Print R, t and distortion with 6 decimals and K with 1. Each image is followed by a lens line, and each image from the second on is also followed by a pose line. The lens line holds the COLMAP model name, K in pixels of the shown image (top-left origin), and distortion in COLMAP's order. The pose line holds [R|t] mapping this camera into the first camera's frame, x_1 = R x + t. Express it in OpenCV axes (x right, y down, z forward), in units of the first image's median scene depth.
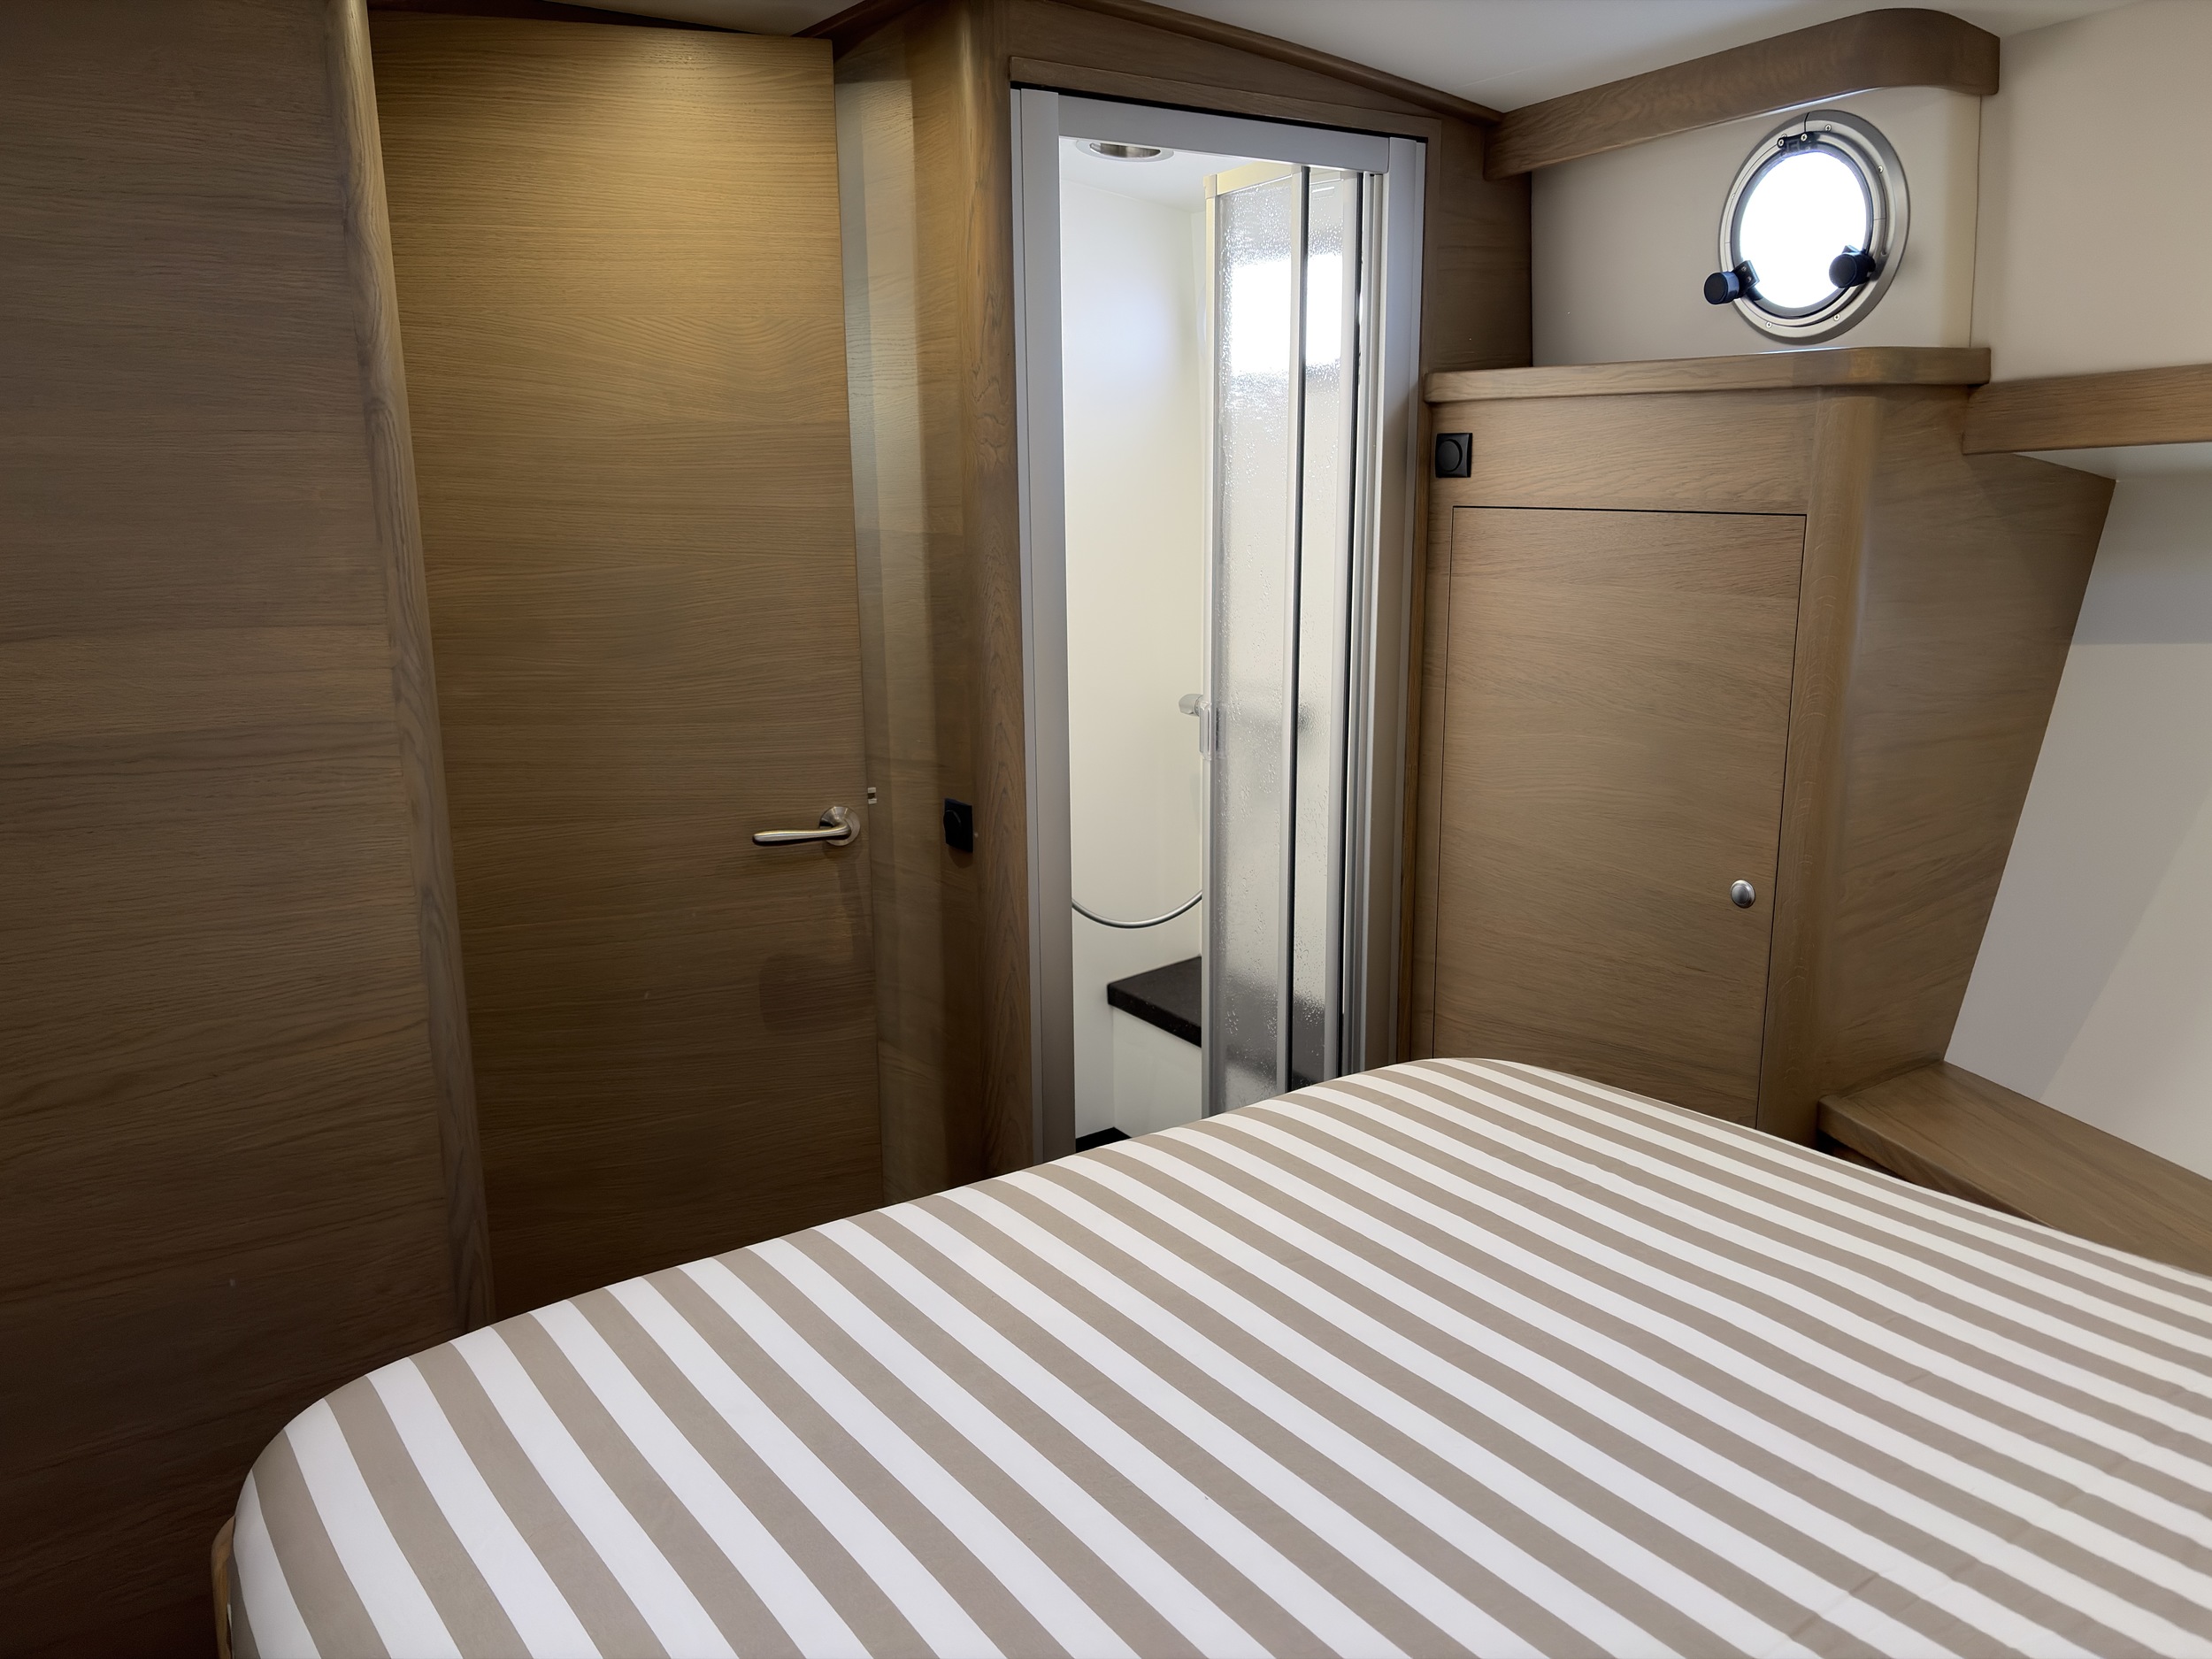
lens RADIAL K [[1669.1, 0, 1106.6], [0, 1669.1, 822.2], [0, 0, 1]] dist [0.055231, -0.066384]
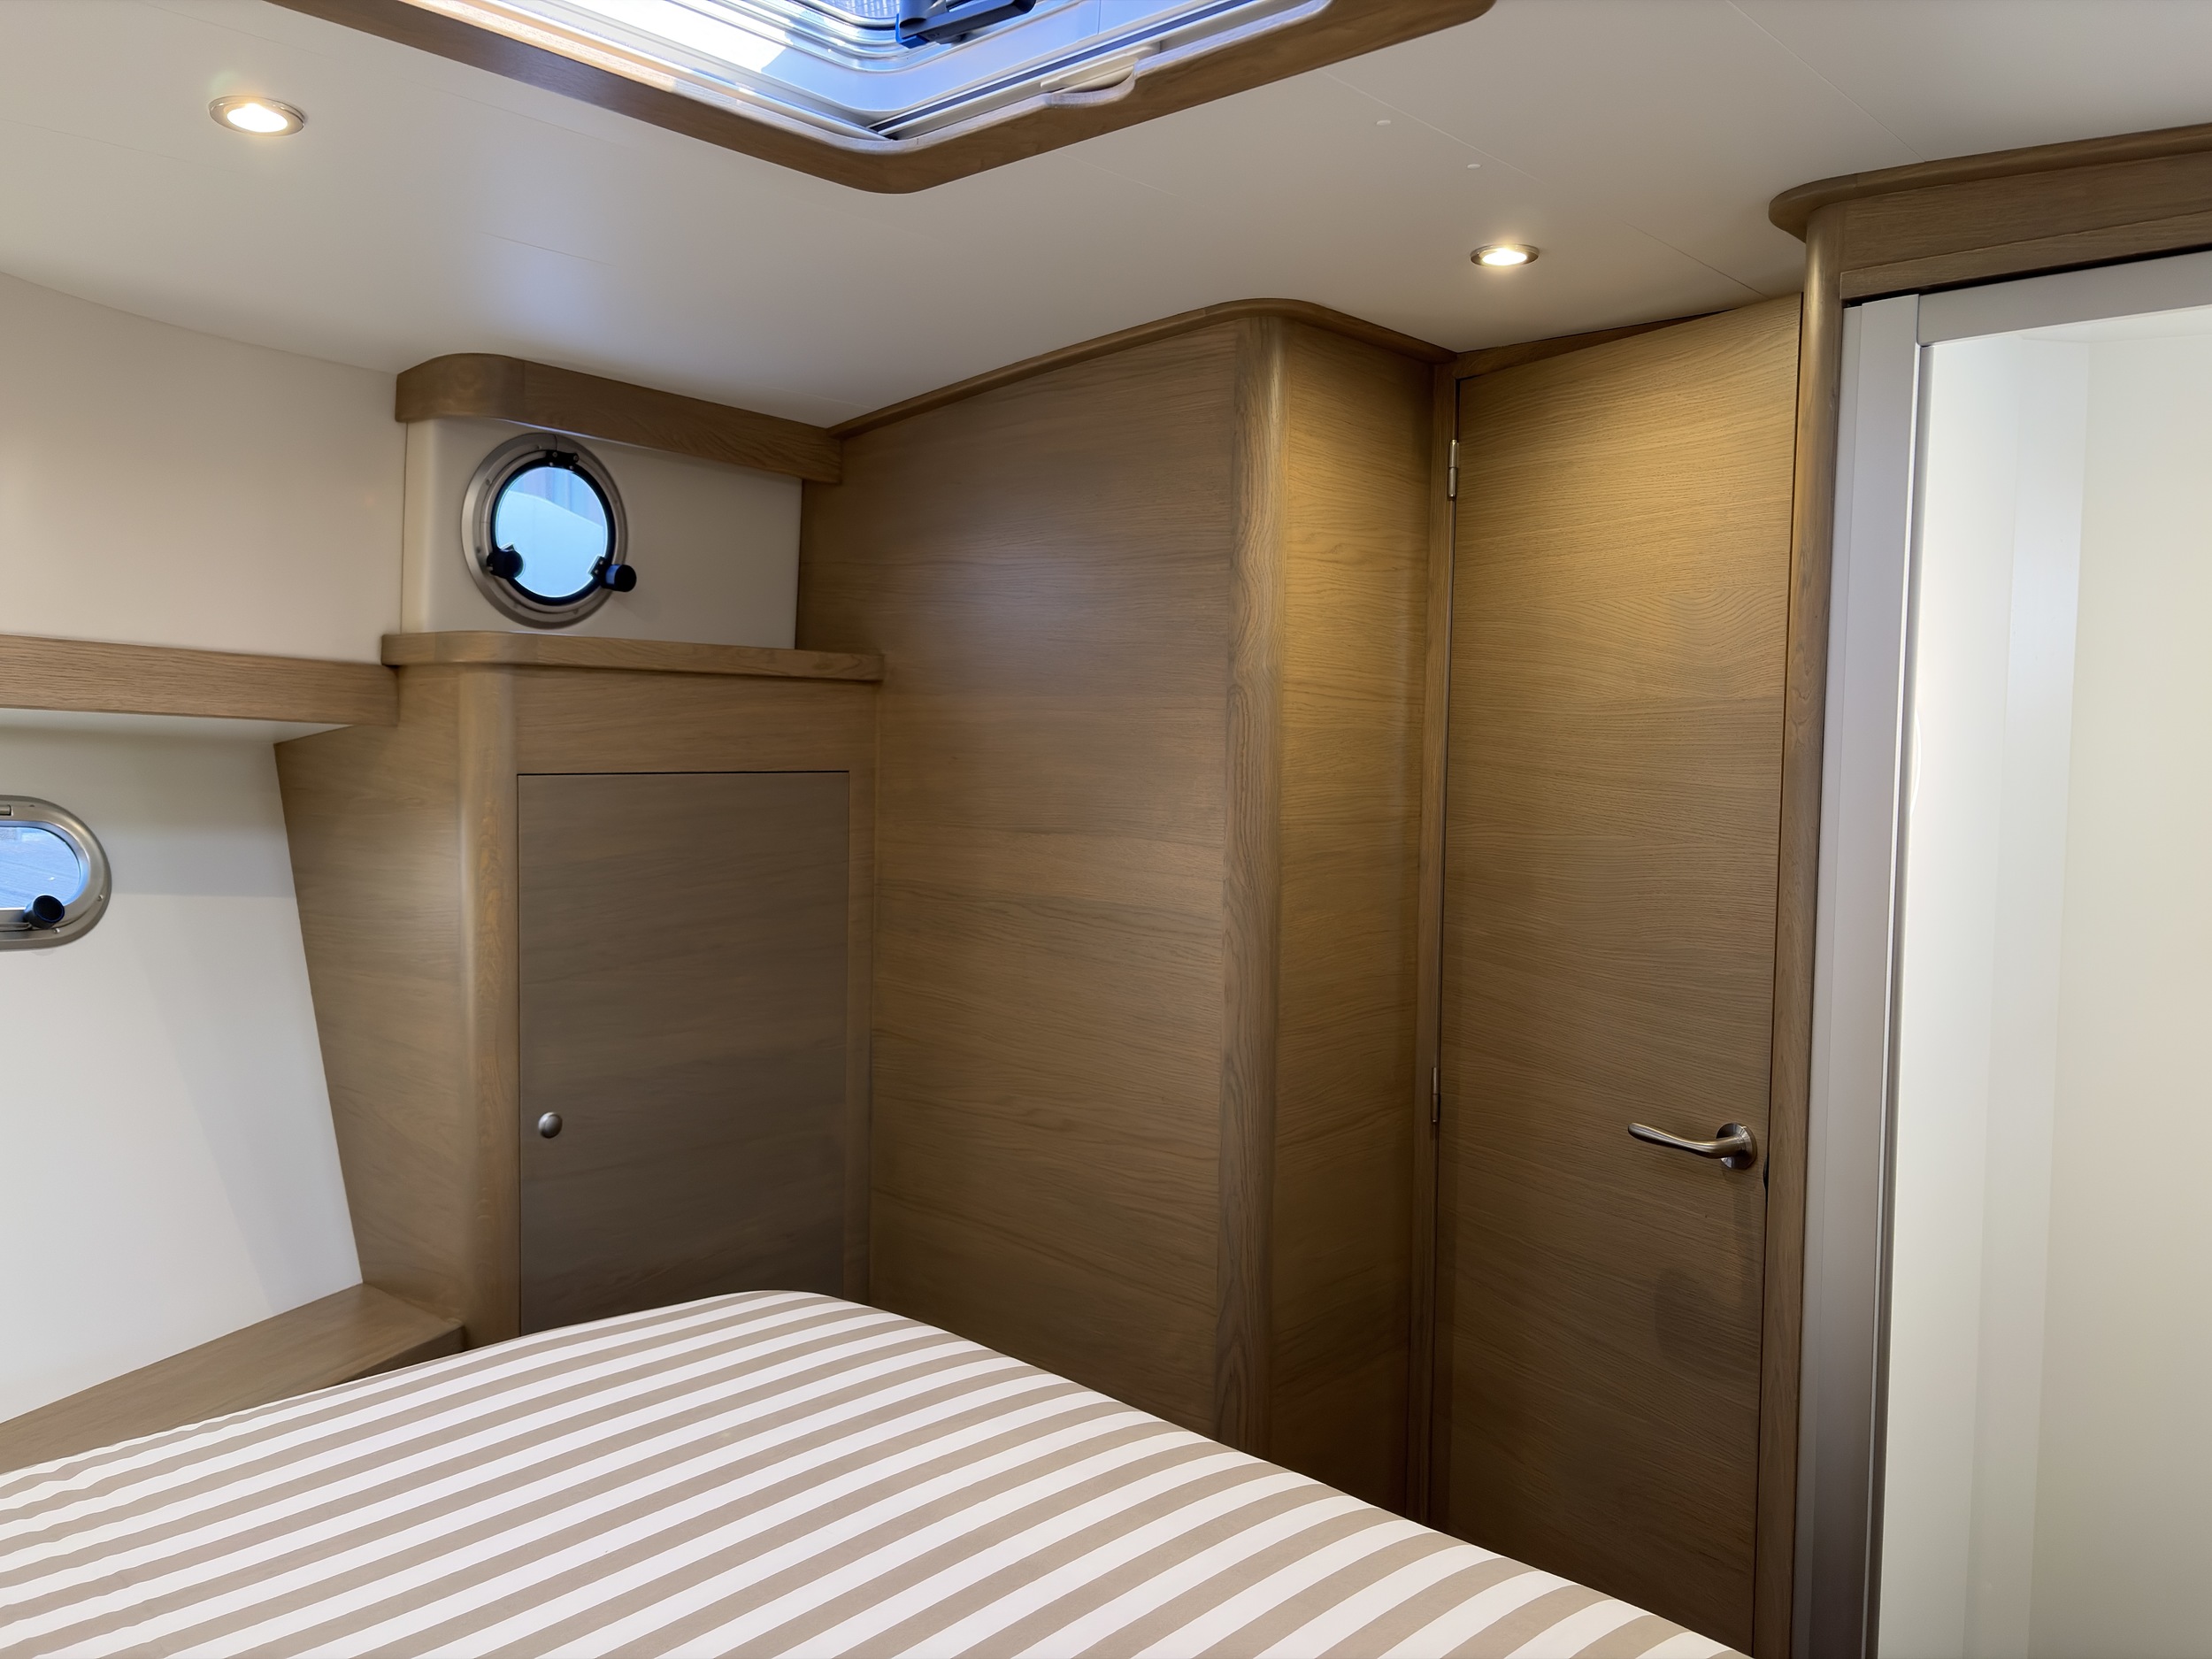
lens RADIAL K [[1669.1, 0, 1106.7], [0, 1669.1, 833.6], [0, 0, 1]] dist [0.055231, -0.066384]
pose [[0.202777, 0.077305, -0.976169, 0.699561], [-0.225464, 0.973781, 0.030281, -0.124028], [0.952915, 0.213950, 0.214890, 0.522550]]
